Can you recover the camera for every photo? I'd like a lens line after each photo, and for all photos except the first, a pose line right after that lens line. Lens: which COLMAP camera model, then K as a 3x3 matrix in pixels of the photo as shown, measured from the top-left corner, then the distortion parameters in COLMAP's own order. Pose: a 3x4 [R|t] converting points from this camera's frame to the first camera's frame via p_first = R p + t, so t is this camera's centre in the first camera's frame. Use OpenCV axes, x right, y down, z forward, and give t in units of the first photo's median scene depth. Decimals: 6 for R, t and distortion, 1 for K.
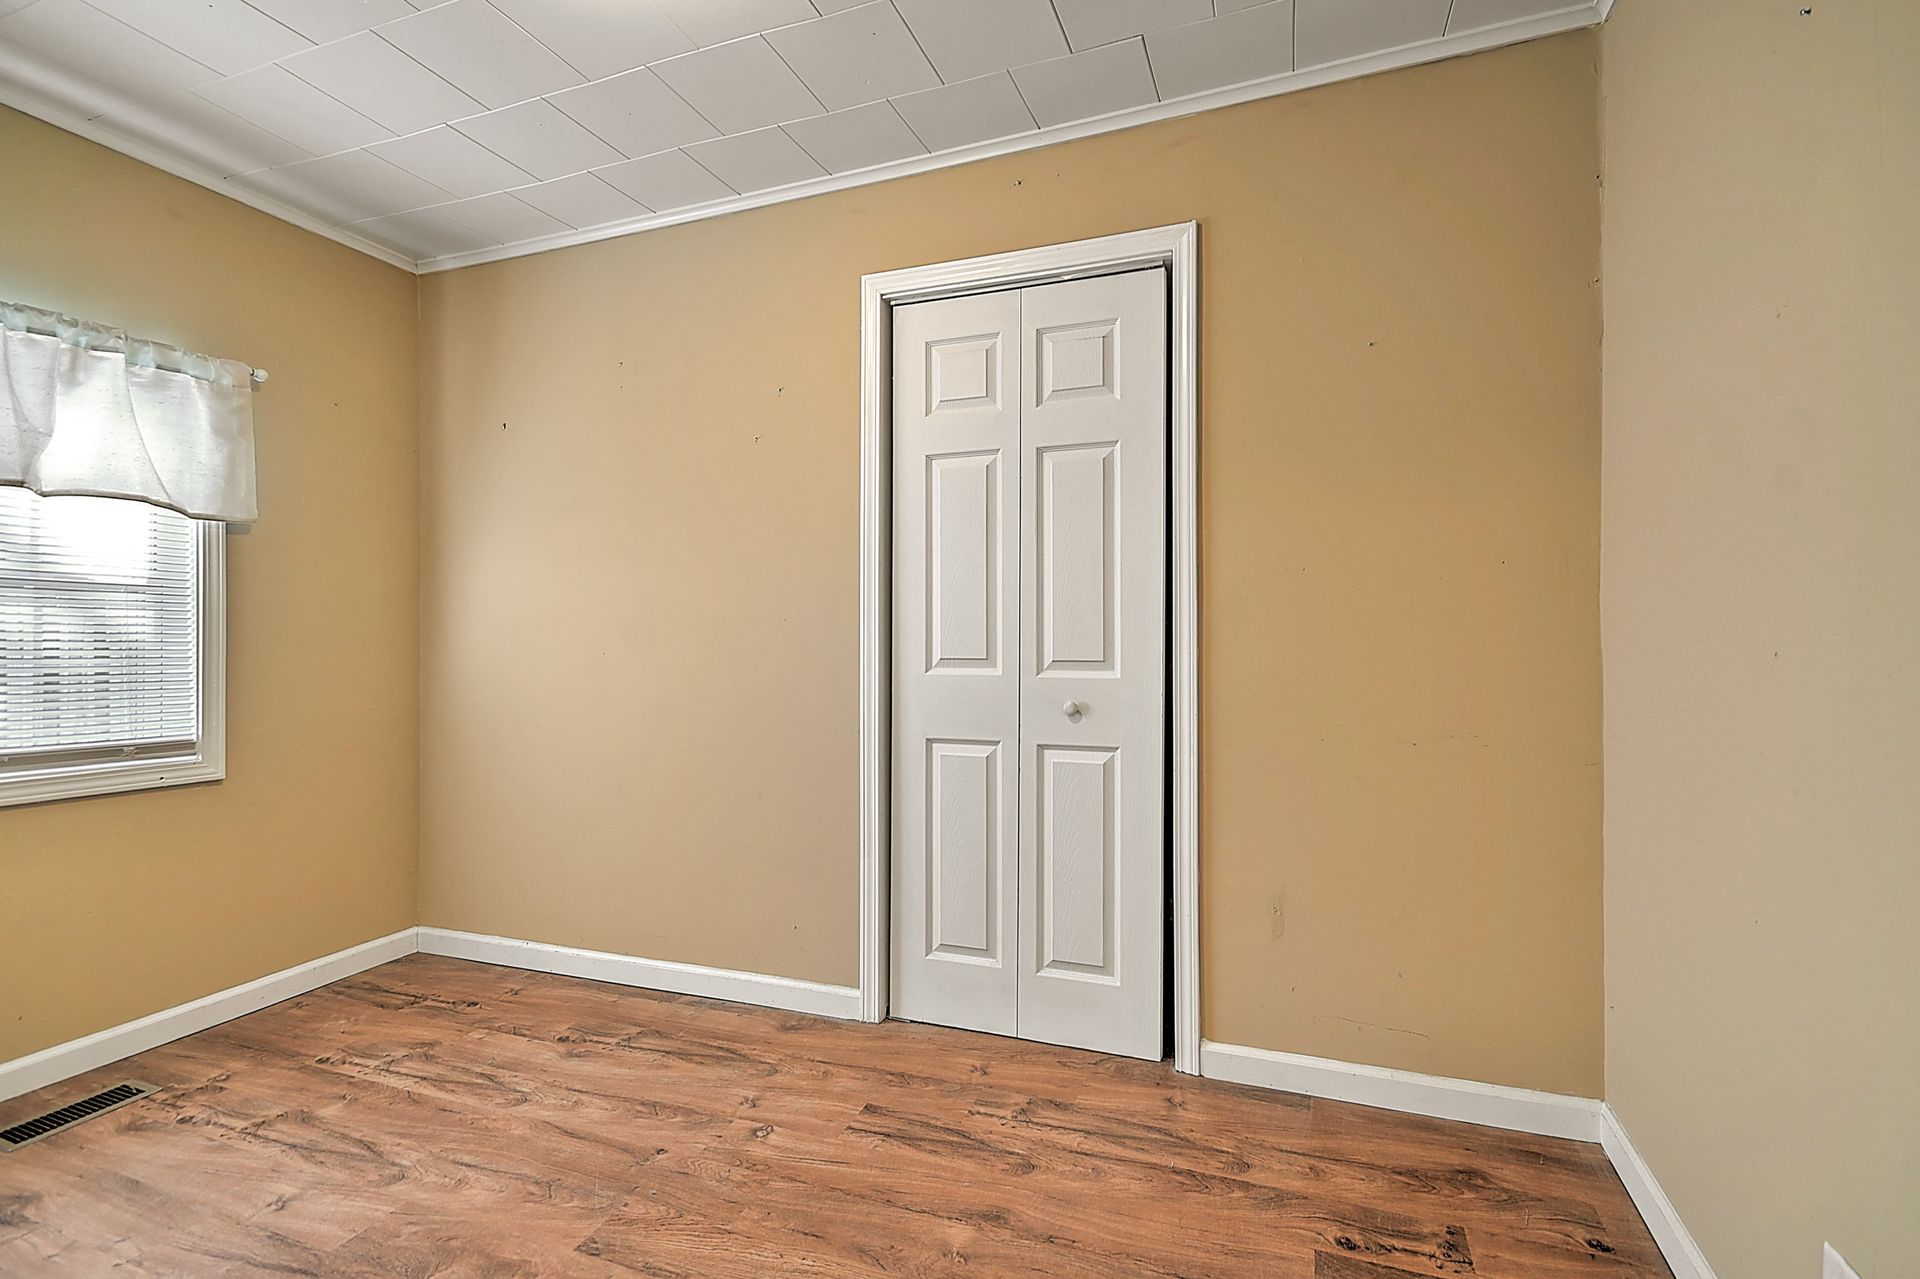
lens RADIAL K [[871.9, 0, 962.1], [0, 871.9, 643.9], [0, 0, 1]] dist [0.032713, -0.015357]
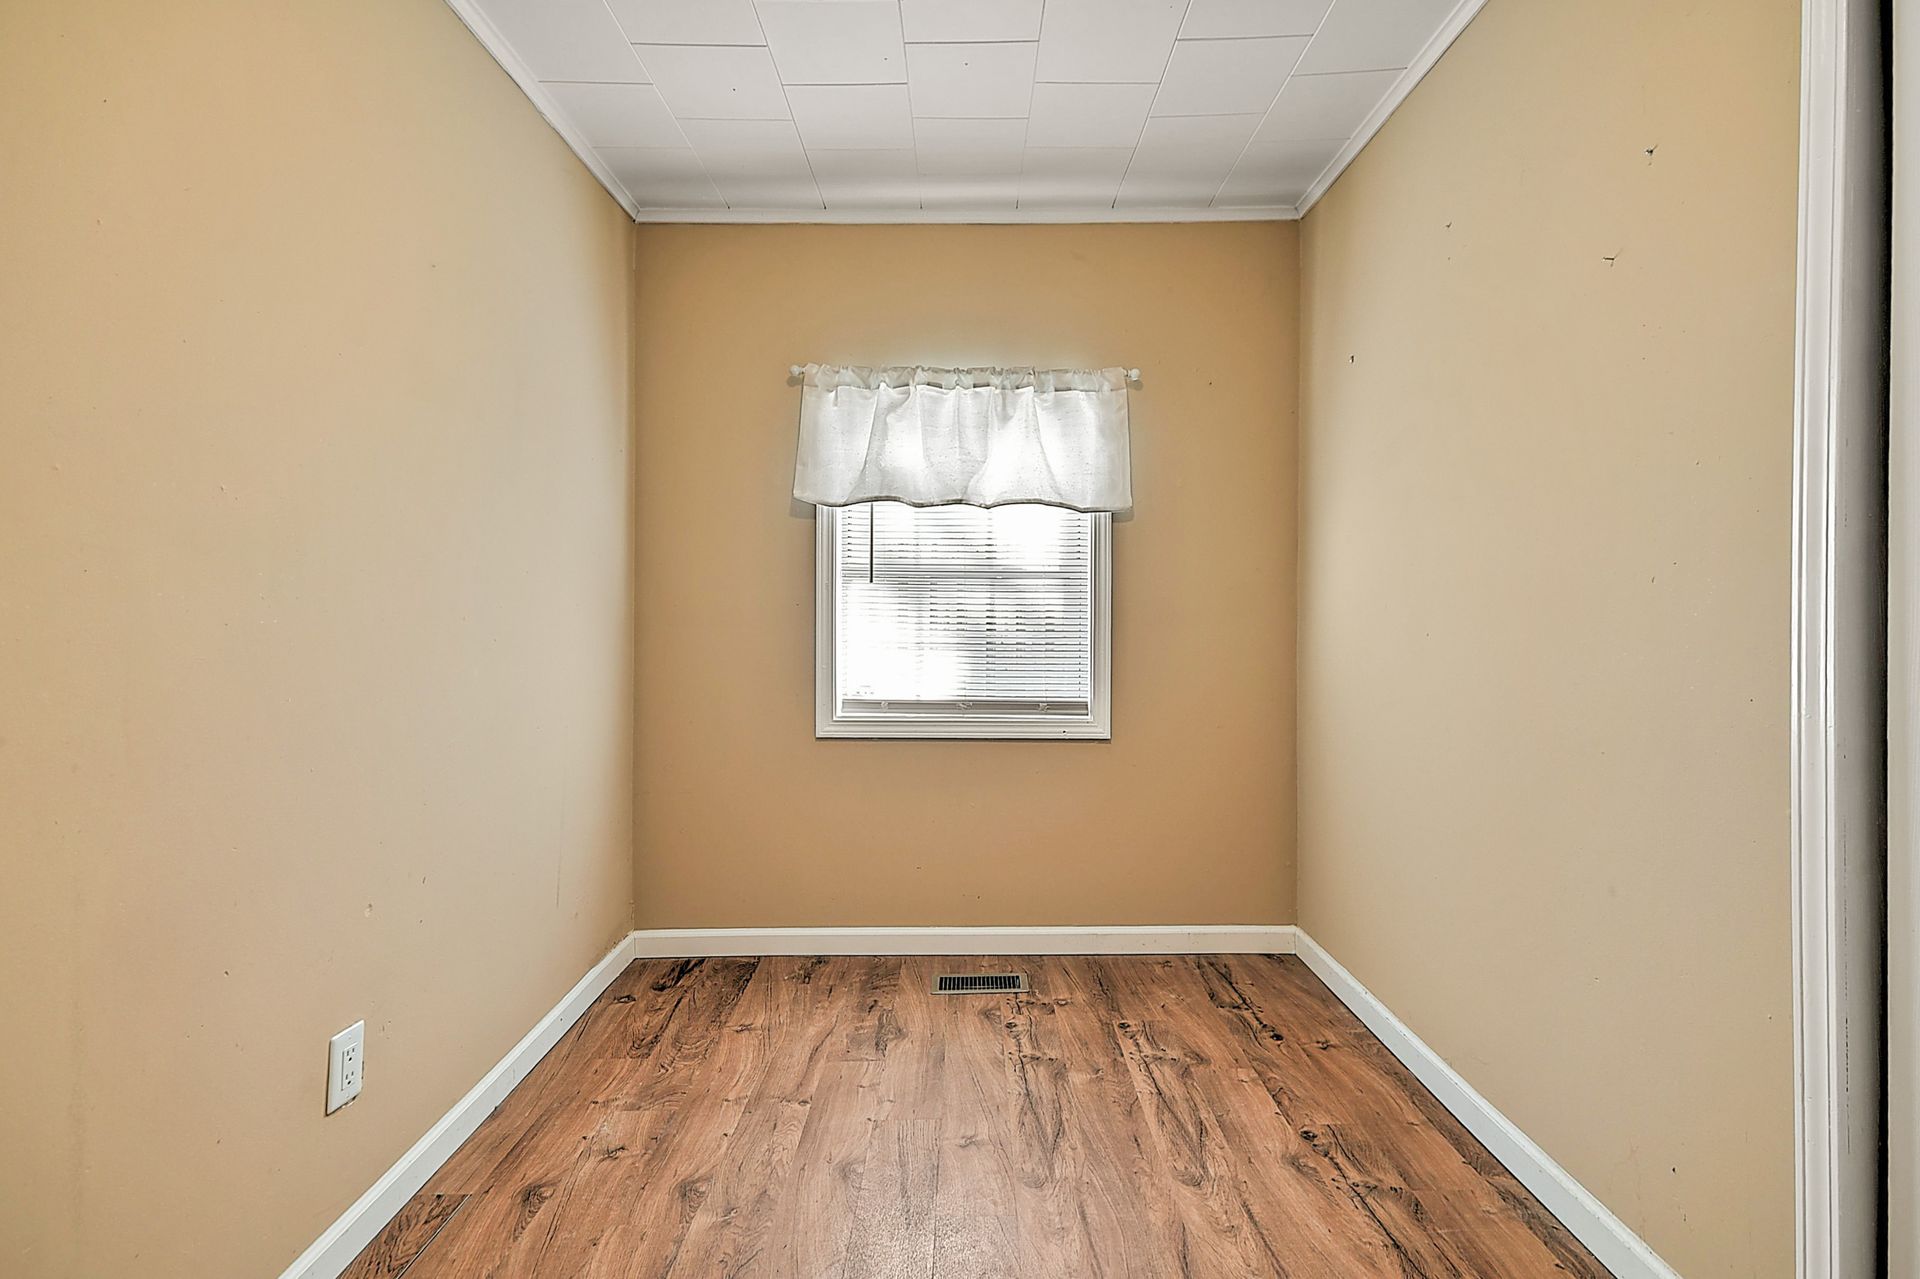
lens RADIAL K [[891.6, 0, 959.3], [0, 891.6, 617.2], [0, 0, 1]] dist [0.033694, 0.000836]
pose [[0.352637, -0.000618, -0.935760, 0.190755], [-0.002601, 0.999995, -0.001640, -0.001022], [0.935757, 0.003013, 0.352634, 0.464389]]
